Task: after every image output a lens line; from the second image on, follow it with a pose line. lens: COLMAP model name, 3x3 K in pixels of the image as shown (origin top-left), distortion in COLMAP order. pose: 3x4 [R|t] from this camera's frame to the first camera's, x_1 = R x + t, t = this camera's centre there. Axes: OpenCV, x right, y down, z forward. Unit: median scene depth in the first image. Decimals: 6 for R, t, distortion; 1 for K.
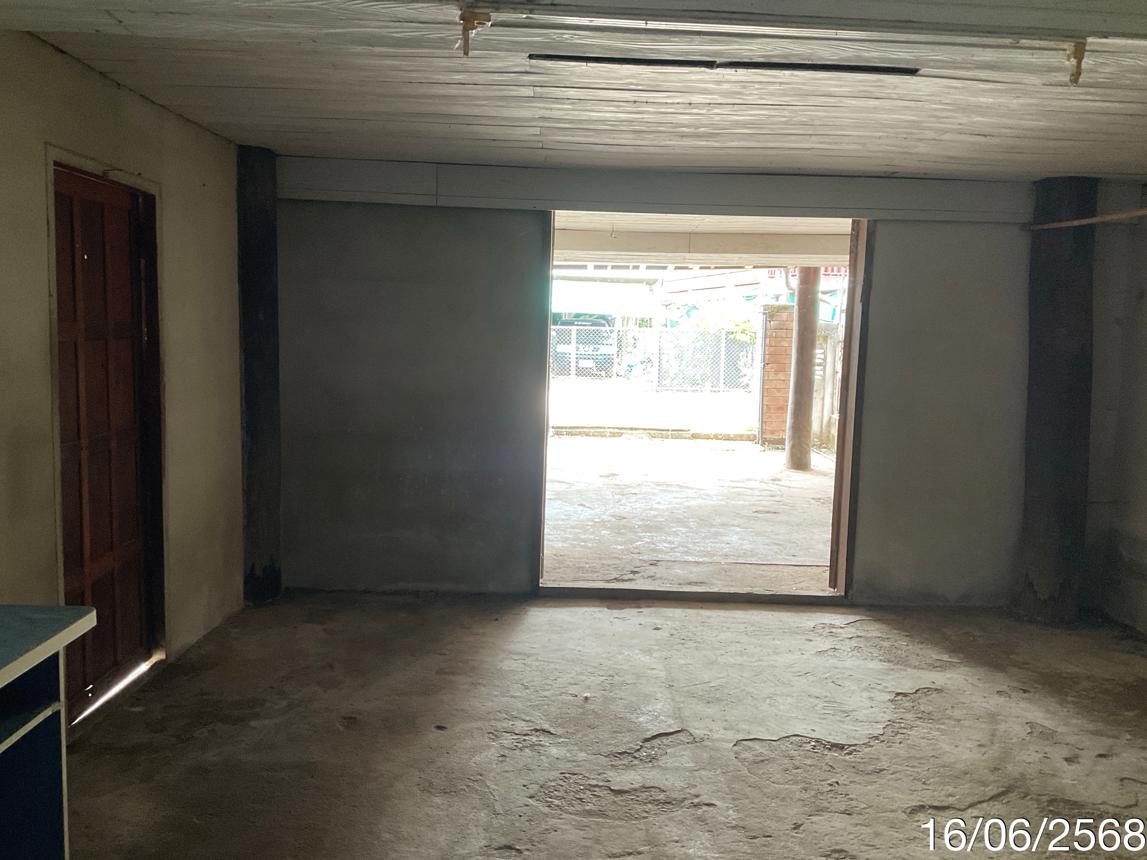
lens RADIAL K [[954.2, 0, 561.7], [0, 954.2, 427.5], [0, 0, 1]] dist [0.108212, -0.204738]
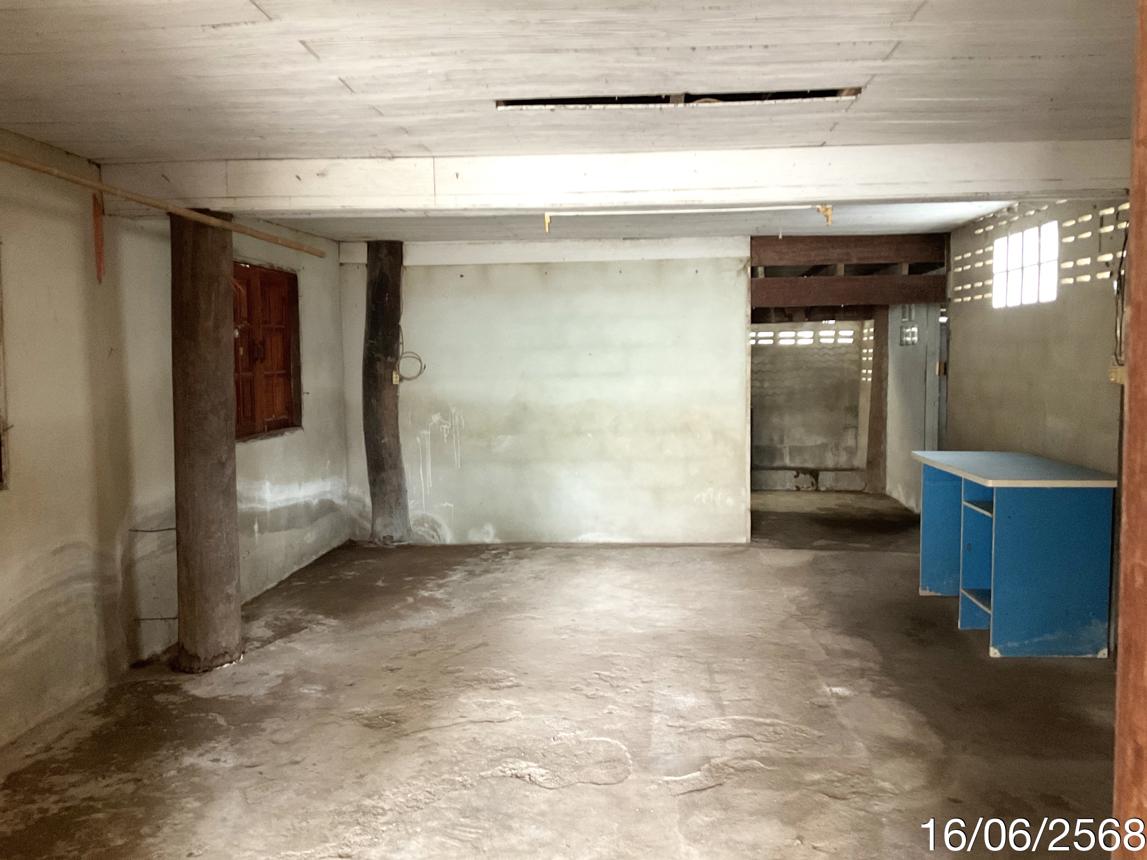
lens RADIAL K [[954.2, 0, 561.7], [0, 954.2, 427.5], [0, 0, 1]] dist [0.108212, -0.204738]
pose [[-0.994572, -0.028625, 0.100036, 0.158722], [-0.010574, 0.984243, 0.176506, -0.181812], [-0.103512, 0.174490, -0.979203, 1.900435]]
